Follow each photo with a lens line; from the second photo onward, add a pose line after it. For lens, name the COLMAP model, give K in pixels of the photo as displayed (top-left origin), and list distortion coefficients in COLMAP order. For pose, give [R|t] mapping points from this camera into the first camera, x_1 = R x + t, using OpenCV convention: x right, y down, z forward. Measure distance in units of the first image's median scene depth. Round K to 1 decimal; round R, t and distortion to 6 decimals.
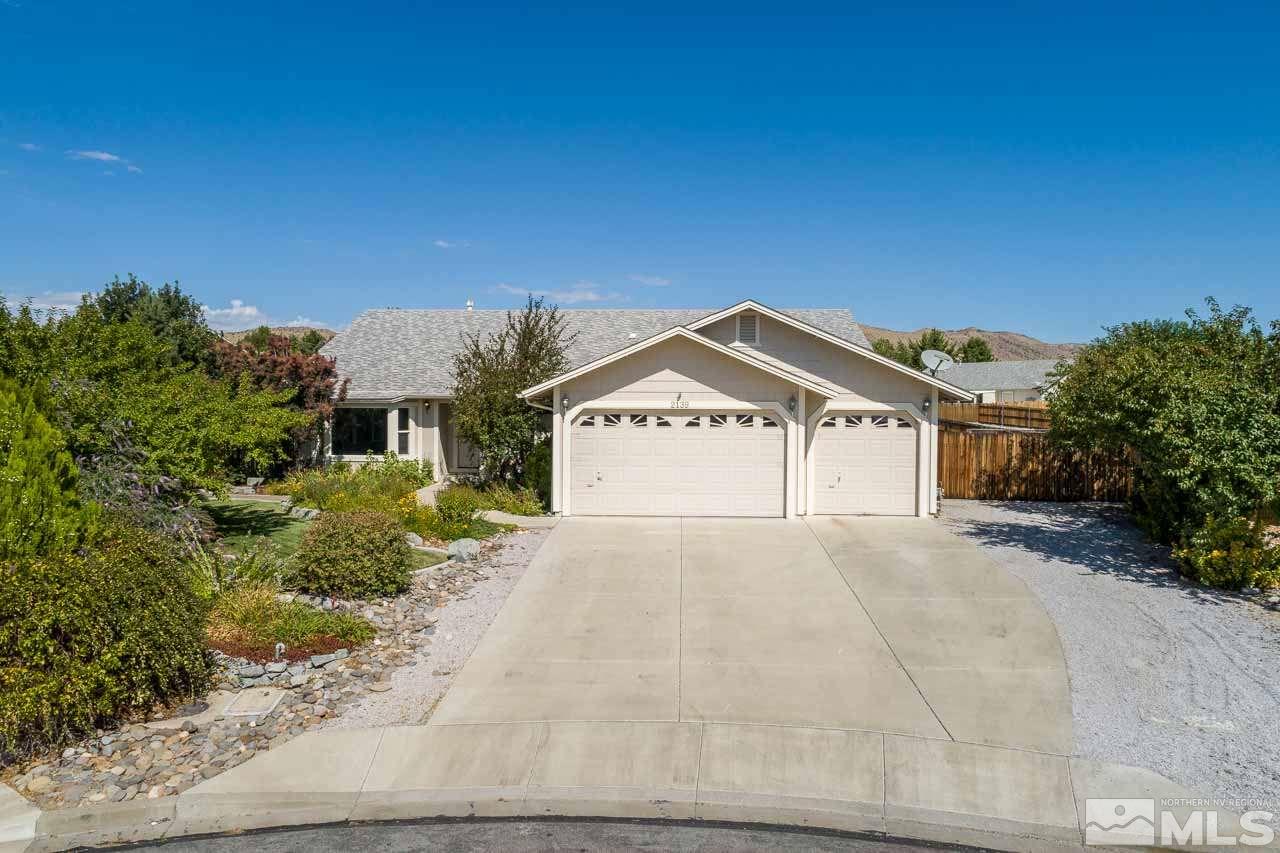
lens RADIAL K [[849.6, 0, 640.0], [0, 849.6, 426.5], [0, 0, 1]] dist [-0.000118, 0.001379]
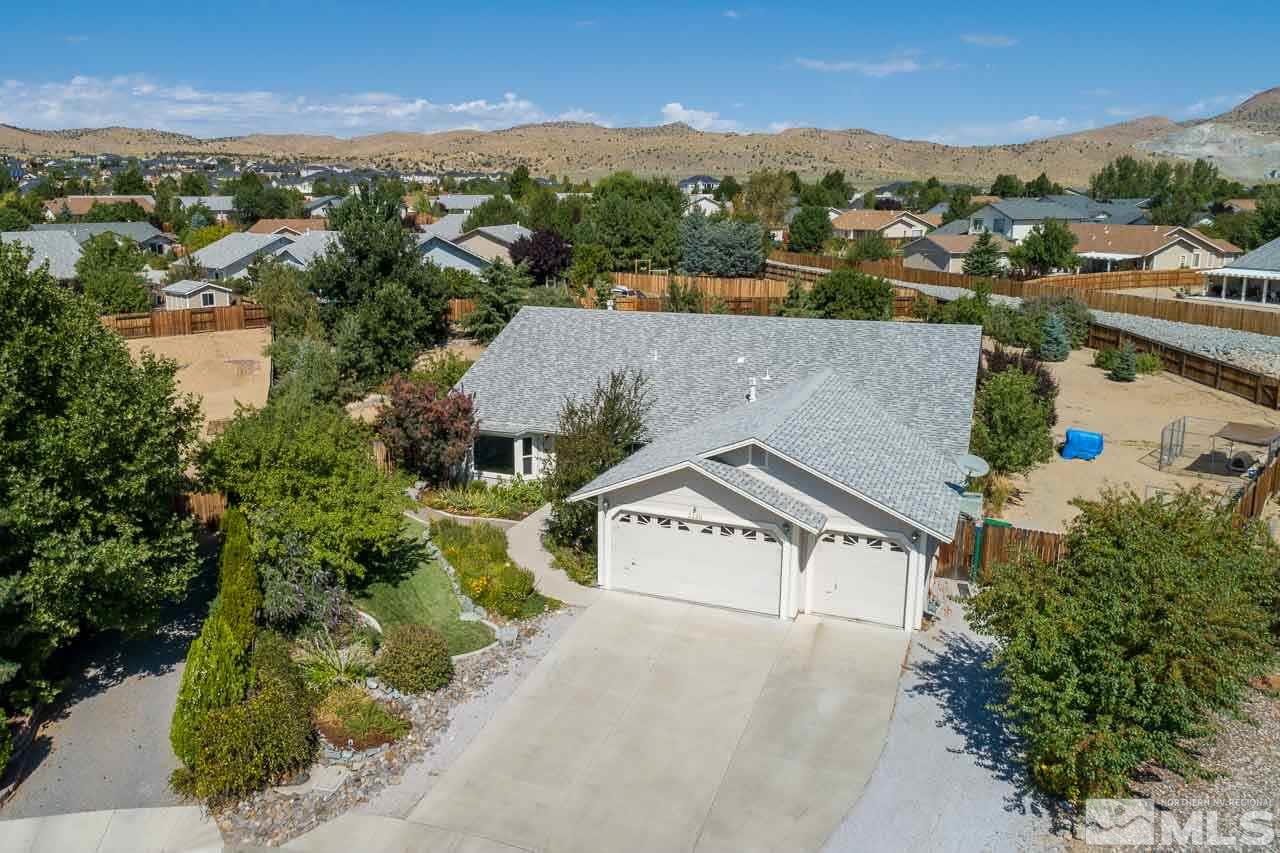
lens RADIAL K [[956.9, 0, 570.8], [0, 956.9, 394.1], [0, 0, 1]] dist [0.000173, 0.001721]
pose [[0.931159, 0.061820, -0.359335, 0.358090], [-0.002008, 0.986376, 0.164491, -0.417791], [0.364608, -0.152446, 0.918597, -0.288548]]
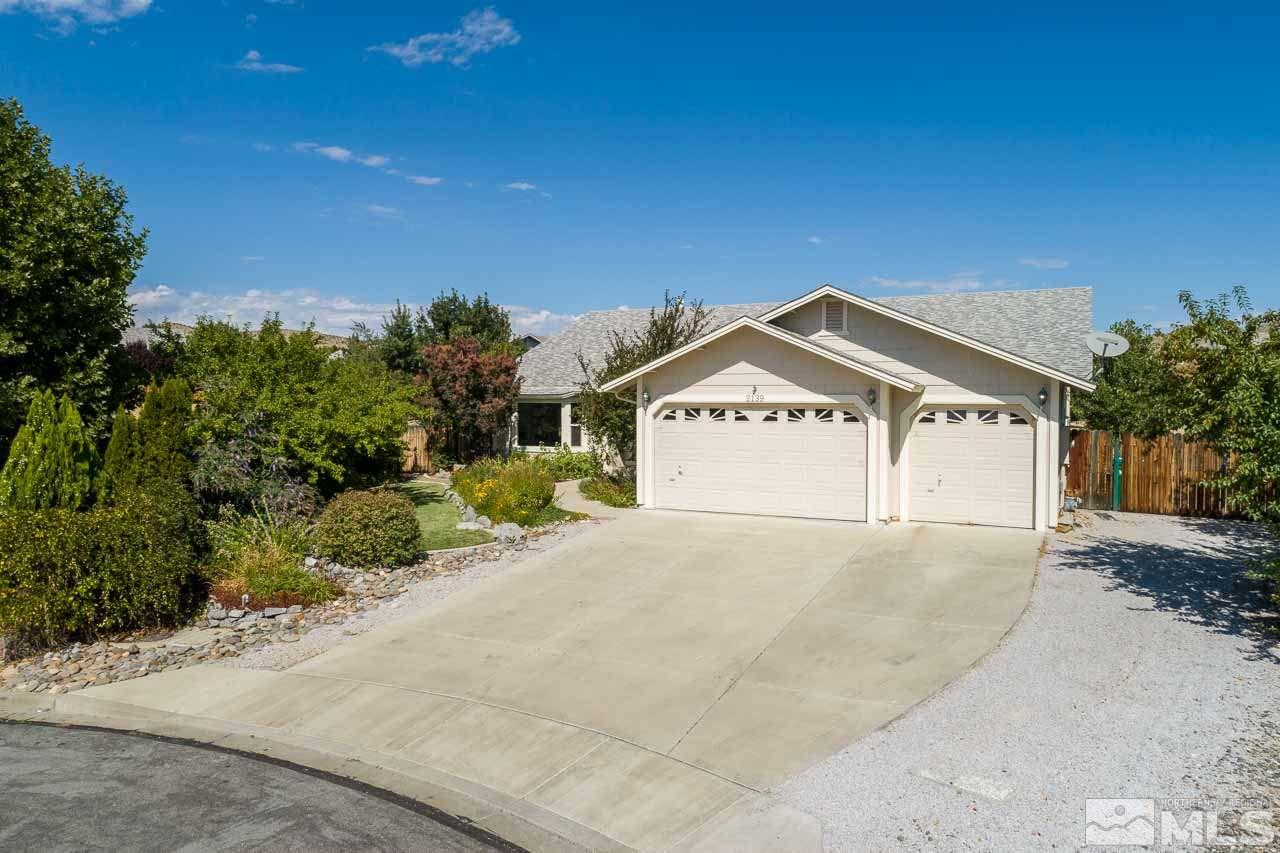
lens RADIAL K [[864.2, 0, 640.0], [0, 864.2, 426.5], [0, 0, 1]] dist [-0.002971, -0.001540]
pose [[0.915594, 0.009936, -0.401981, 0.317462], [-0.008640, 0.999950, 0.005036, 0.002326], [0.402011, -0.001137, 0.915634, 0.054027]]
